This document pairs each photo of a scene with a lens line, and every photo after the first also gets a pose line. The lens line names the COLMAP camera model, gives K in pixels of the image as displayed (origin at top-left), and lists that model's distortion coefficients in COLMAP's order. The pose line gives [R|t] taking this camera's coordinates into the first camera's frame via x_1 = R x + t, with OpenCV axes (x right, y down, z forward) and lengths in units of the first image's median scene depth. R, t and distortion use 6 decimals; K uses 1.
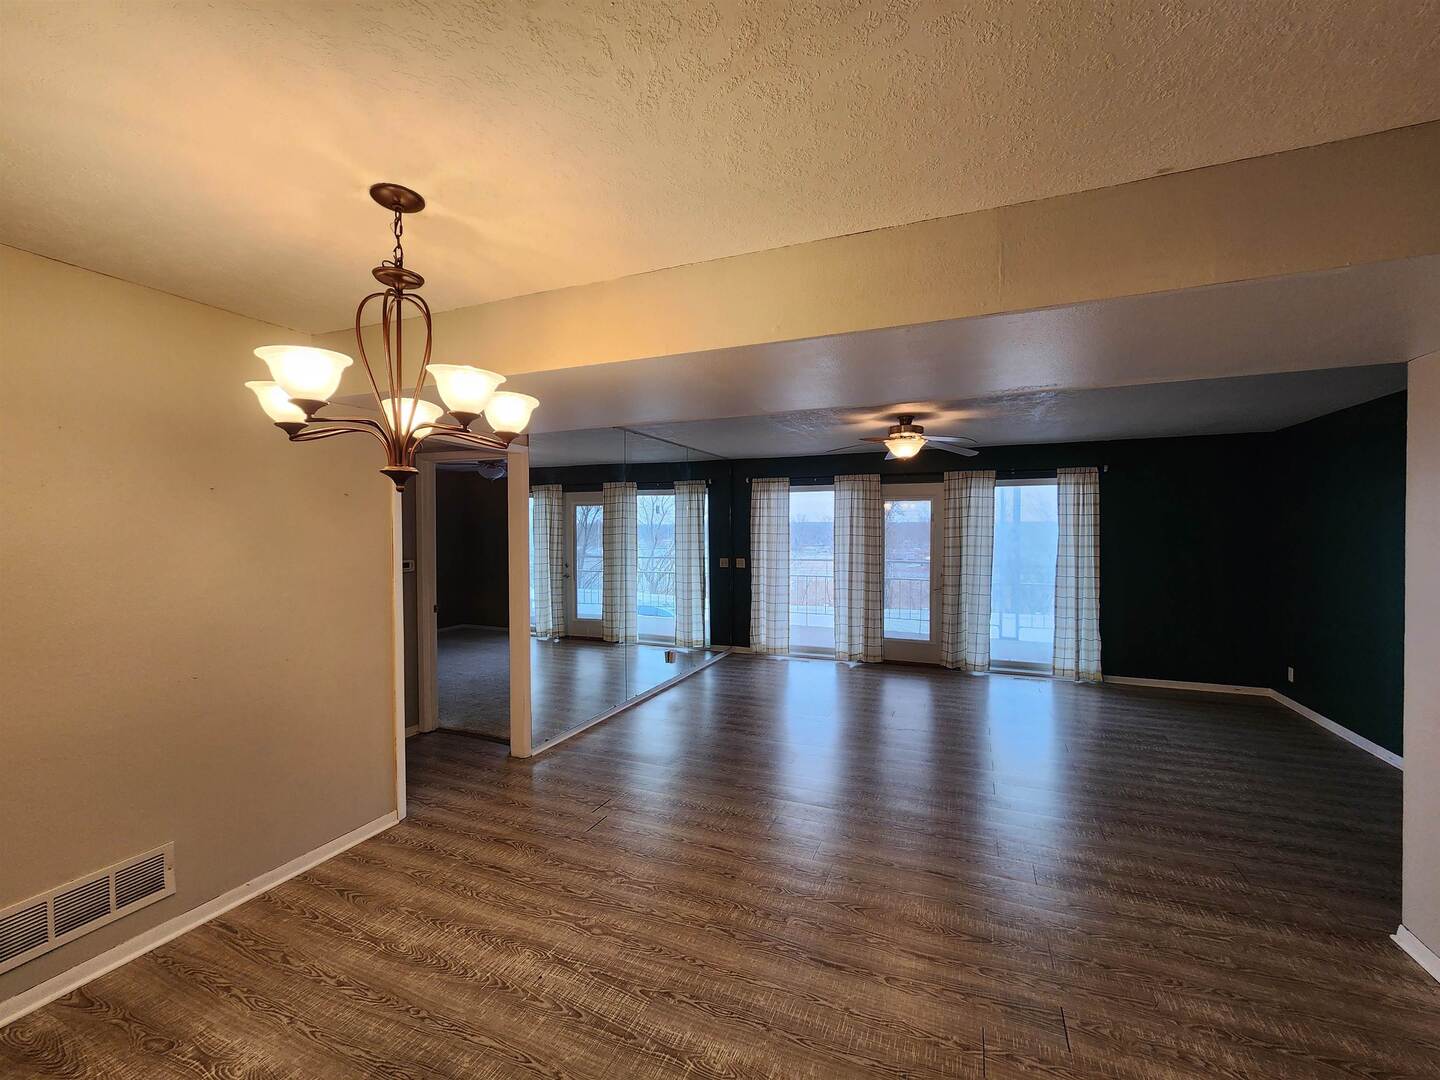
lens RADIAL K [[592.7, 0, 720.1], [0, 592.7, 540.9], [0, 0, 1]] dist [-0.009992, 0.002485]
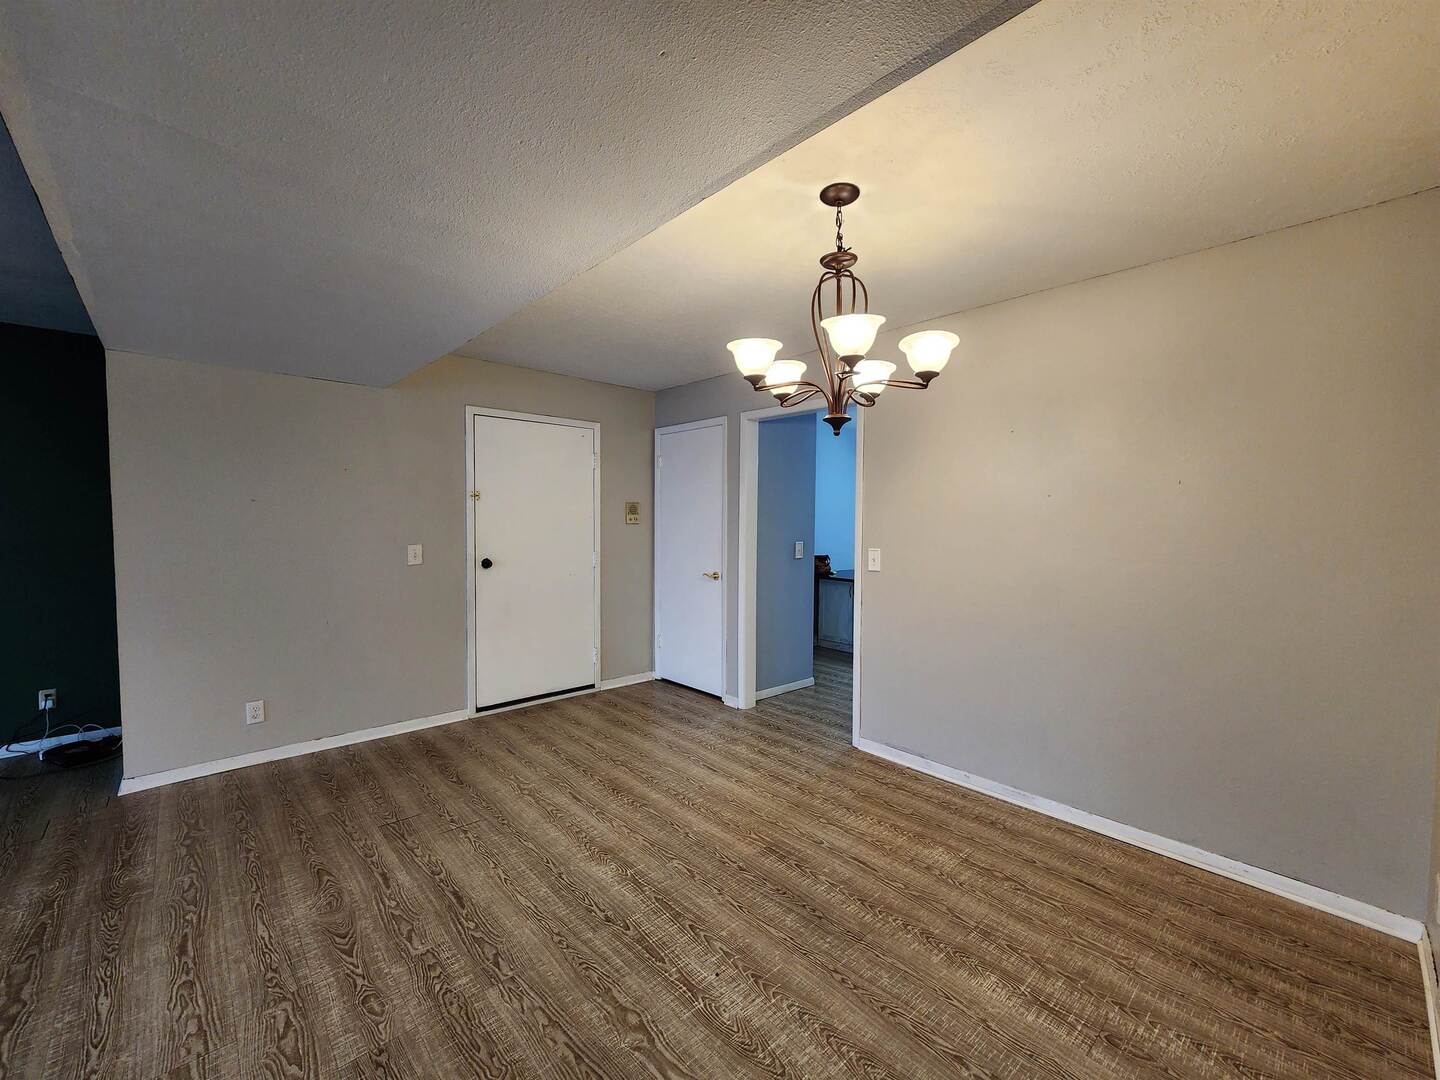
lens RADIAL K [[592.7, 0, 720.8], [0, 592.7, 538.0], [0, 0, 1]] dist [-0.009992, 0.002485]
pose [[-0.907498, -0.017498, 0.419691, -0.680503], [0.006444, 0.998435, 0.055560, 0.045767], [-0.420006, 0.053125, -0.905965, 1.795017]]
